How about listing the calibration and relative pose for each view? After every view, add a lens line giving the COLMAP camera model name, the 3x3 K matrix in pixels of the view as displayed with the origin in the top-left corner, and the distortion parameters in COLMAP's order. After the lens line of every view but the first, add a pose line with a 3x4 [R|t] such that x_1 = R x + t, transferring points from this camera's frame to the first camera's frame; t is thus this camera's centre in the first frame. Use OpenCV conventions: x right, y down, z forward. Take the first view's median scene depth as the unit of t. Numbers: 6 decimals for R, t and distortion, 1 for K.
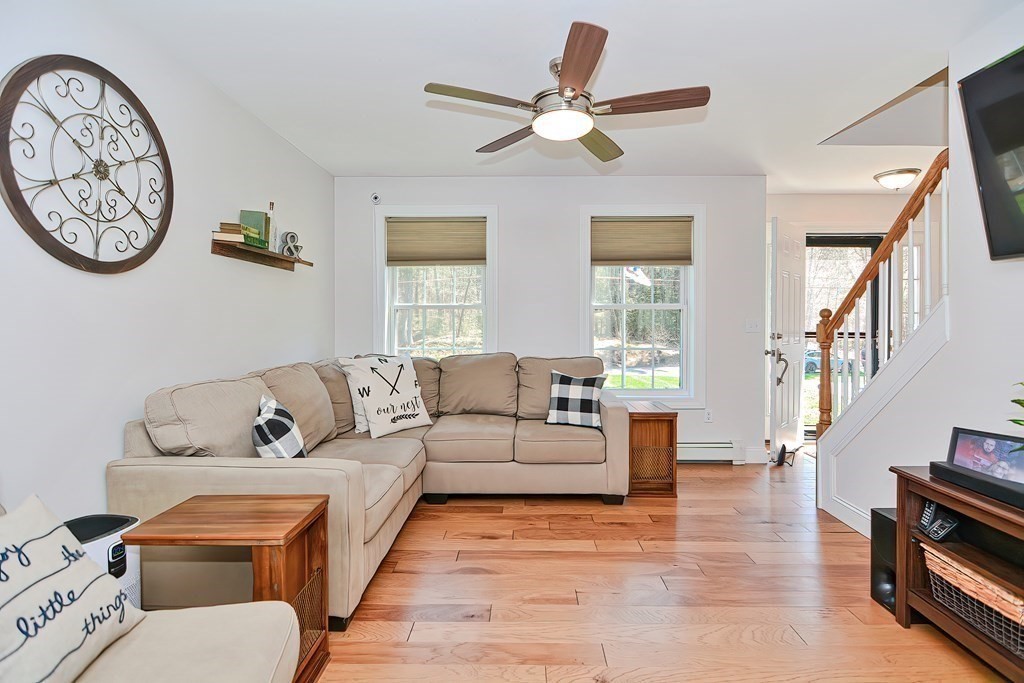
lens RADIAL K [[497.0, 0, 513.1], [0, 497.0, 330.0], [0, 0, 1]] dist [0.002326, -0.007367]
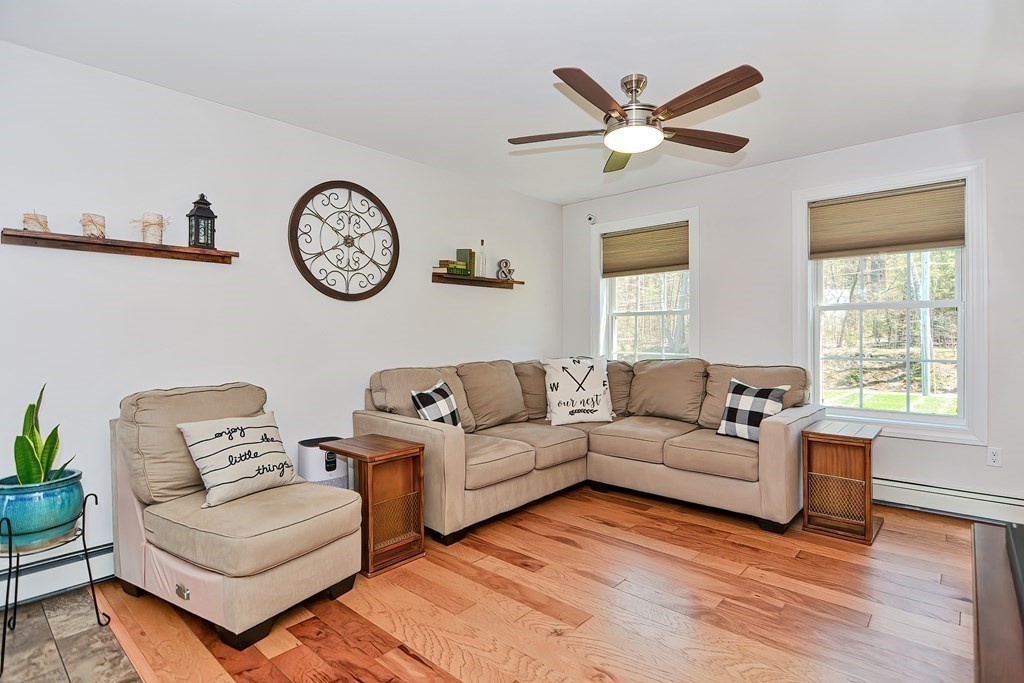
lens RADIAL K [[497.0, 0, 502.3], [0, 497.0, 340.3], [0, 0, 1]] dist [0.002326, -0.007367]
pose [[0.758949, 0.006375, -0.651119, 0.498257], [-0.003743, 0.999978, 0.005427, 0.008268], [0.651139, -0.001682, 0.758956, 0.019303]]
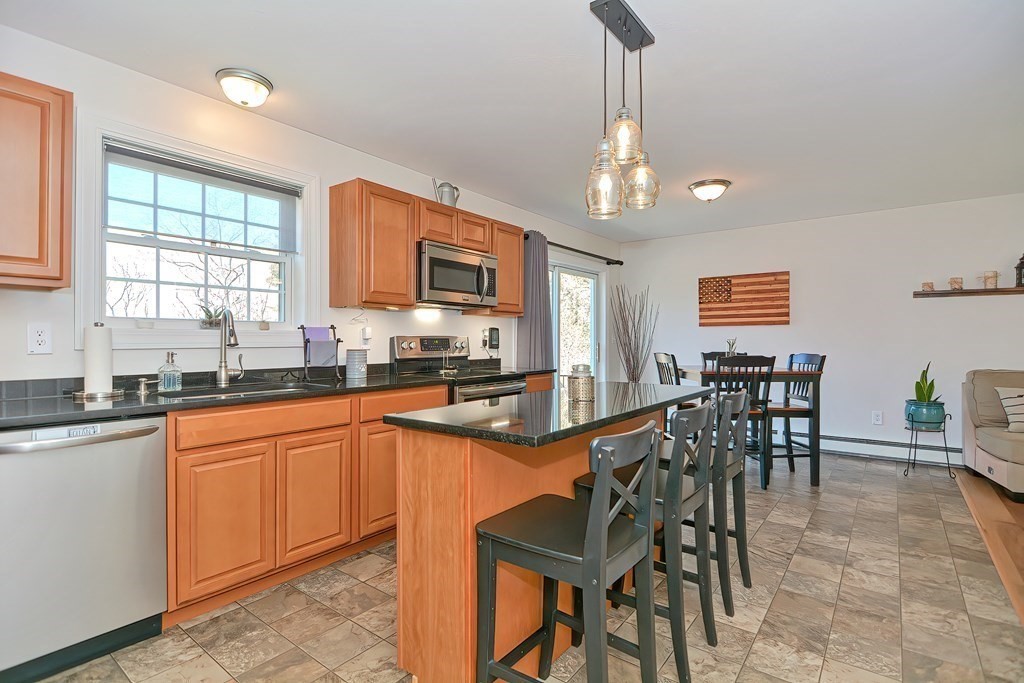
lens RADIAL K [[497.0, 0, 511.9], [0, 497.0, 333.2], [0, 0, 1]] dist [0.002326, -0.007367]
pose [[-0.593810, -0.003785, -0.804596, 1.669116], [-0.008607, 0.999962, 0.001648, -0.005111], [0.804559, 0.007903, -0.593820, -0.002947]]
